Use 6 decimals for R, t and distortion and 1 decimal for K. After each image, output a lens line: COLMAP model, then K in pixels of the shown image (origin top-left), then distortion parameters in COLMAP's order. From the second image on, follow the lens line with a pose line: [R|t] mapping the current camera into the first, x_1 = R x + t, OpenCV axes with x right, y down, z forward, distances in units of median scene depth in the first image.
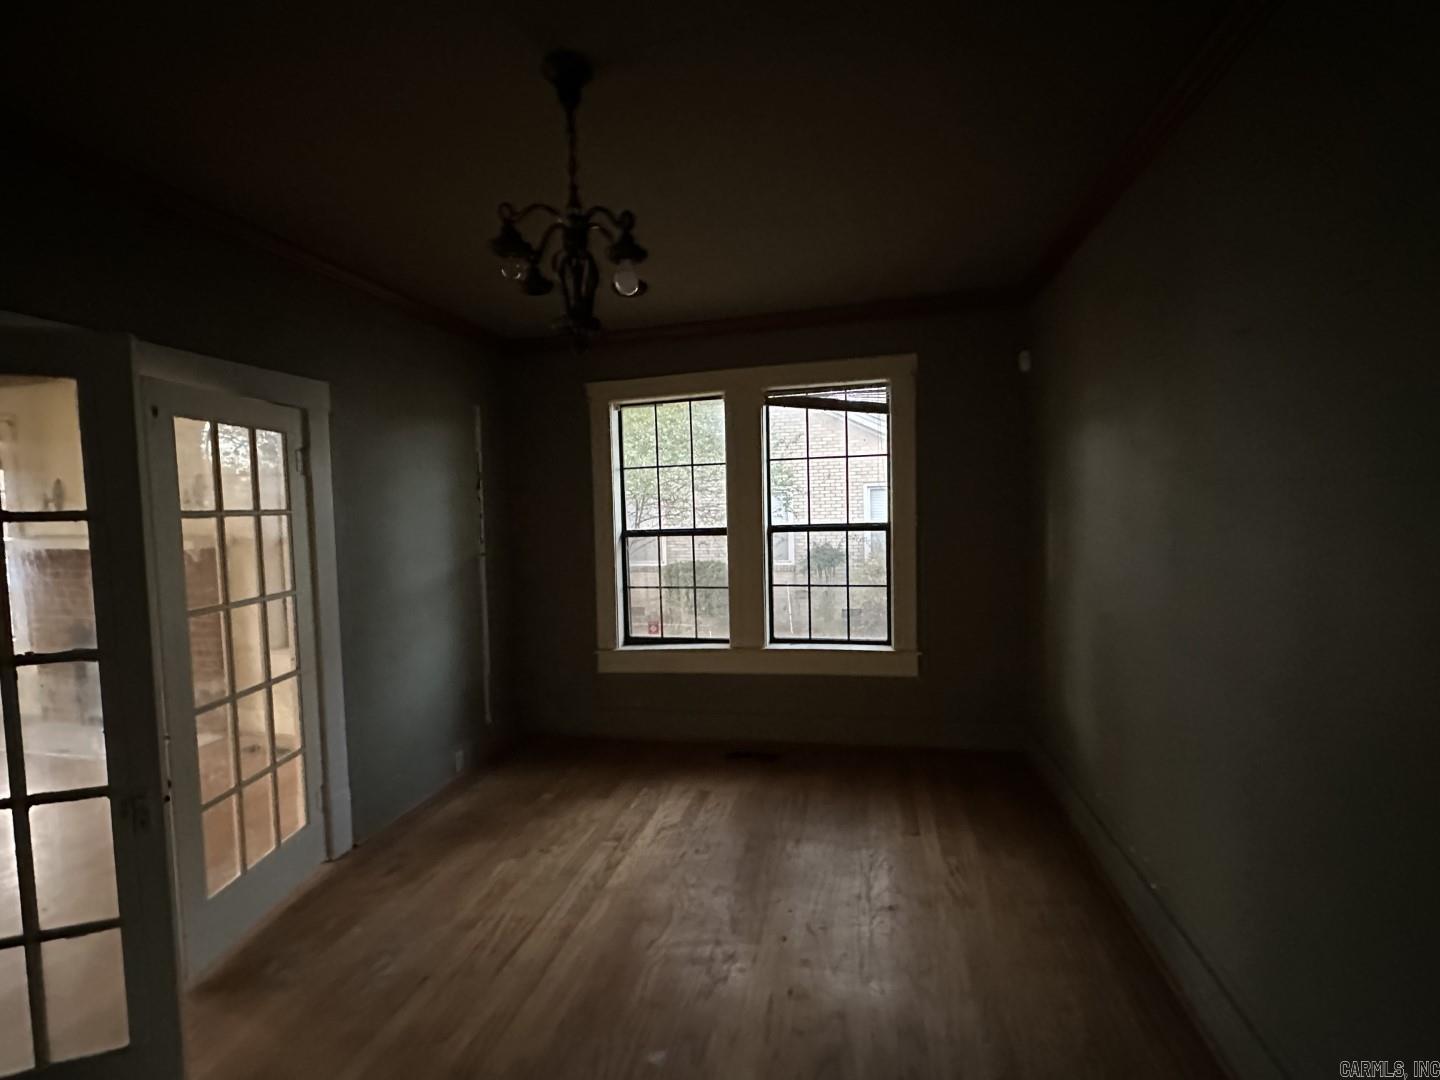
lens RADIAL K [[593.7, 0, 723.3], [0, 593.7, 543.5], [0, 0, 1]] dist [0.001497, 0.000009]
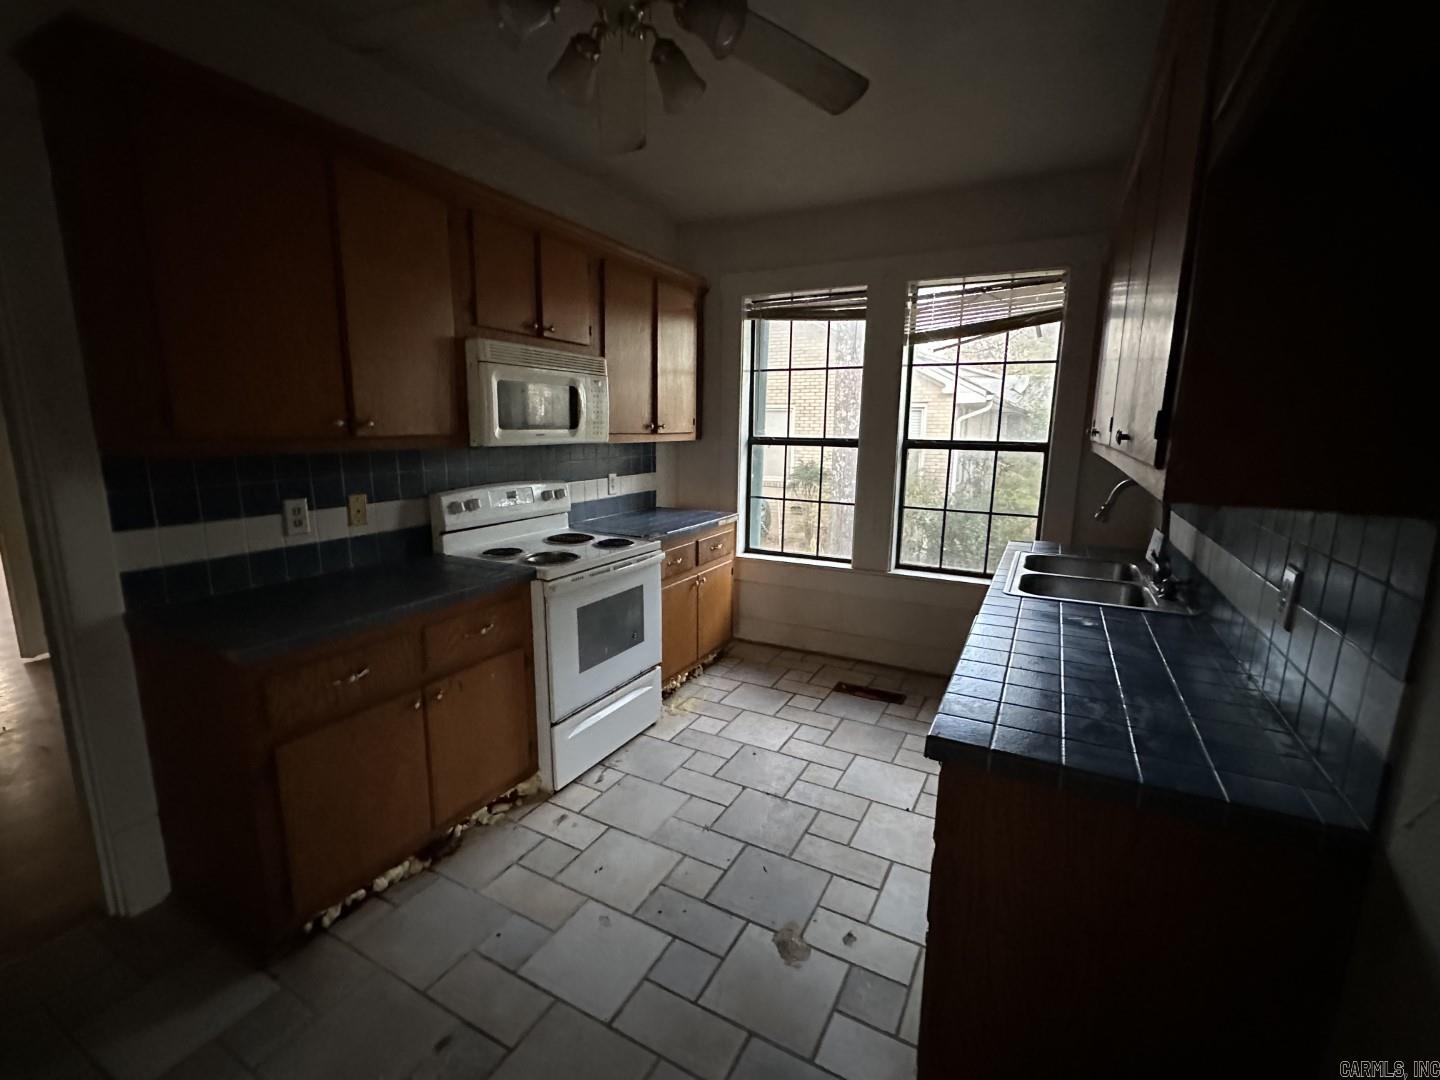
lens RADIAL K [[636.3, 0, 722.7], [0, 636.3, 539.1], [0, 0, 1]] dist [0.001015, -0.000480]
pose [[0.964455, 0.091021, -0.248078, 0.099140], [-0.056827, 0.988281, 0.141677, -0.002864], [0.258066, -0.122543, 0.958324, -0.020713]]
